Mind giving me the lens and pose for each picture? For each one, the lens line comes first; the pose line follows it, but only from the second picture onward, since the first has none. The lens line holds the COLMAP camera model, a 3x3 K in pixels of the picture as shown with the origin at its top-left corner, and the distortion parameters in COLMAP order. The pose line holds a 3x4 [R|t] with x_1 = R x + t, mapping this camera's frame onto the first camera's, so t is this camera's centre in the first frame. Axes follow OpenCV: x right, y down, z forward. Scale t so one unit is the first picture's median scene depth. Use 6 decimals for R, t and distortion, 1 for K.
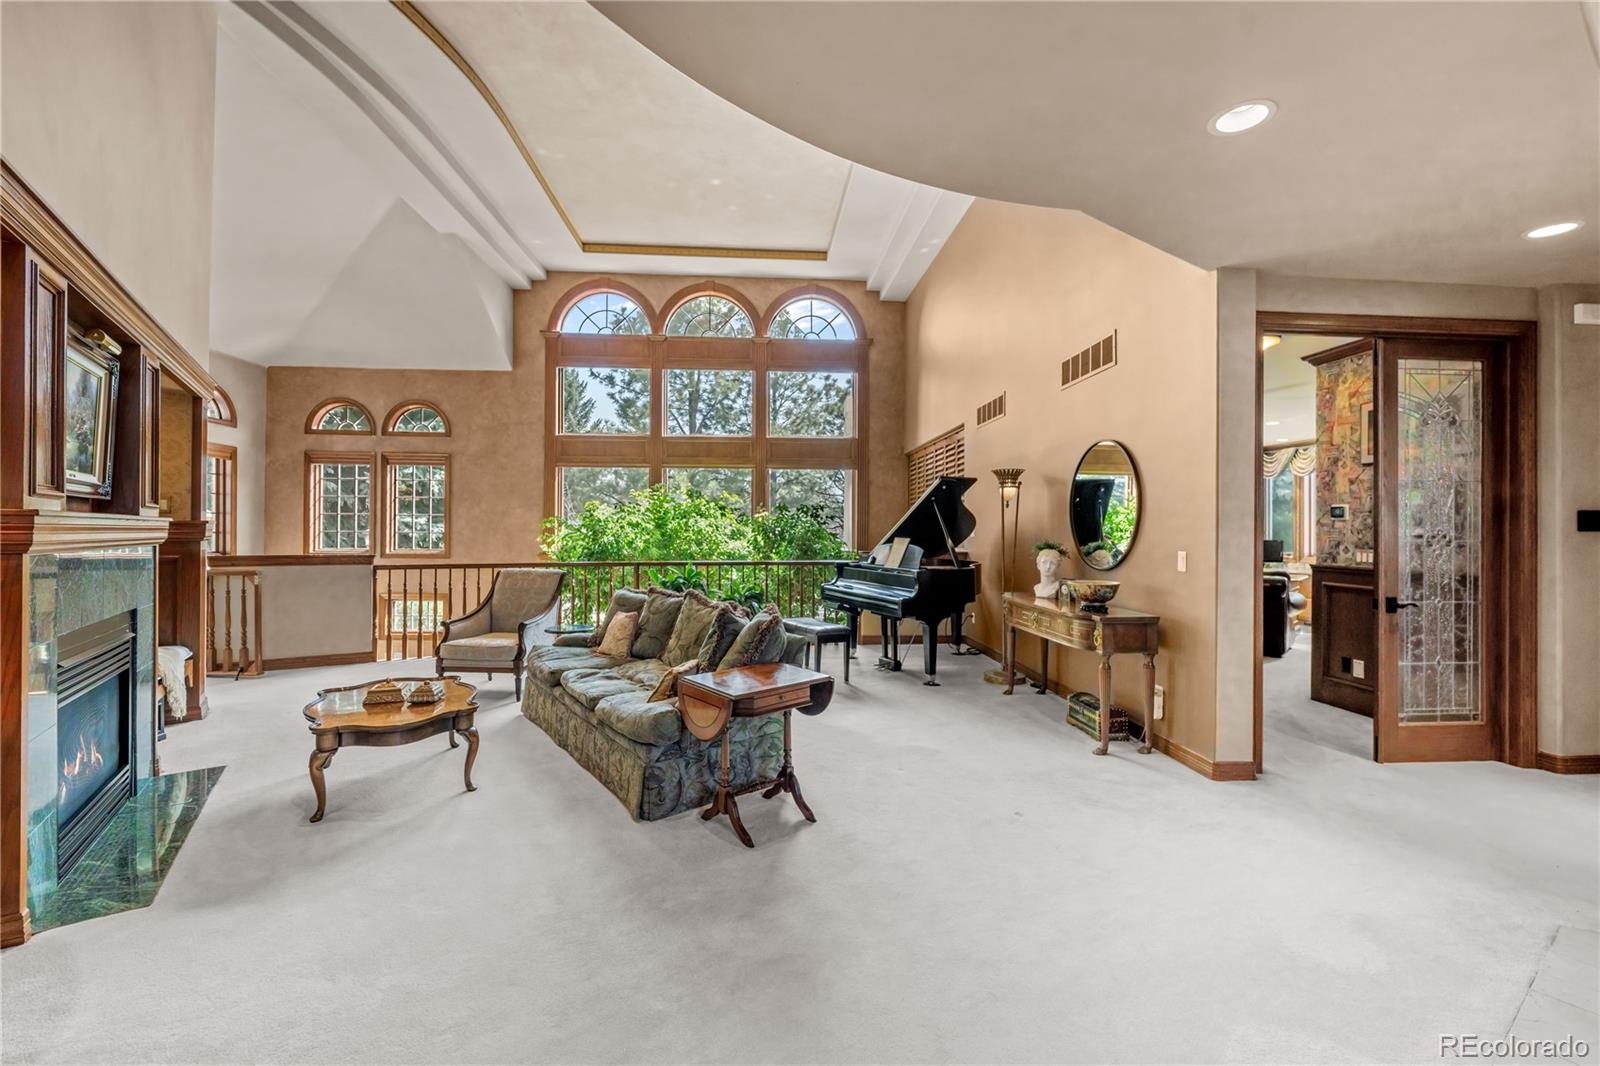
lens RADIAL K [[641.4, 0, 799.2], [0, 641.4, 539.3], [0, 0, 1]] dist [0.000671, 0.000980]
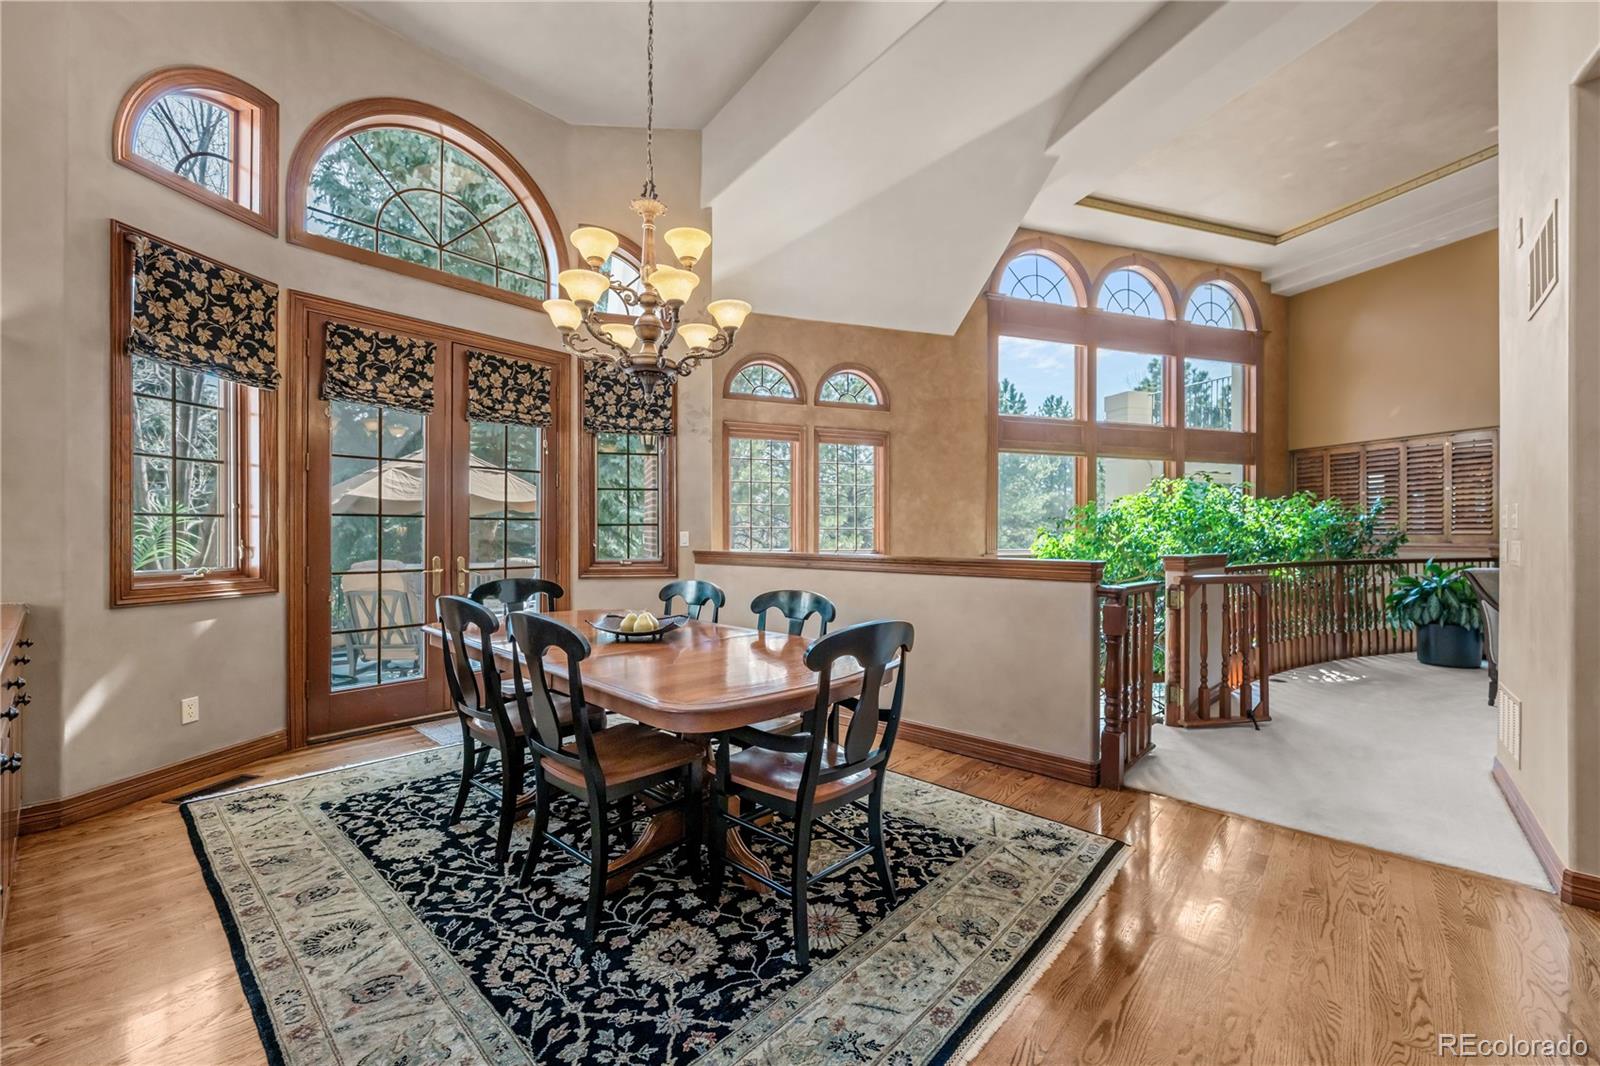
lens RADIAL K [[641.4, 0, 808.7], [0, 641.4, 529.9], [0, 0, 1]] dist [0.000671, 0.000980]
pose [[0.971354, 0.003361, 0.237613, -0.831752], [-0.001994, 0.999980, -0.005993, -0.003543], [-0.237628, 0.005348, 0.971341, 0.231489]]
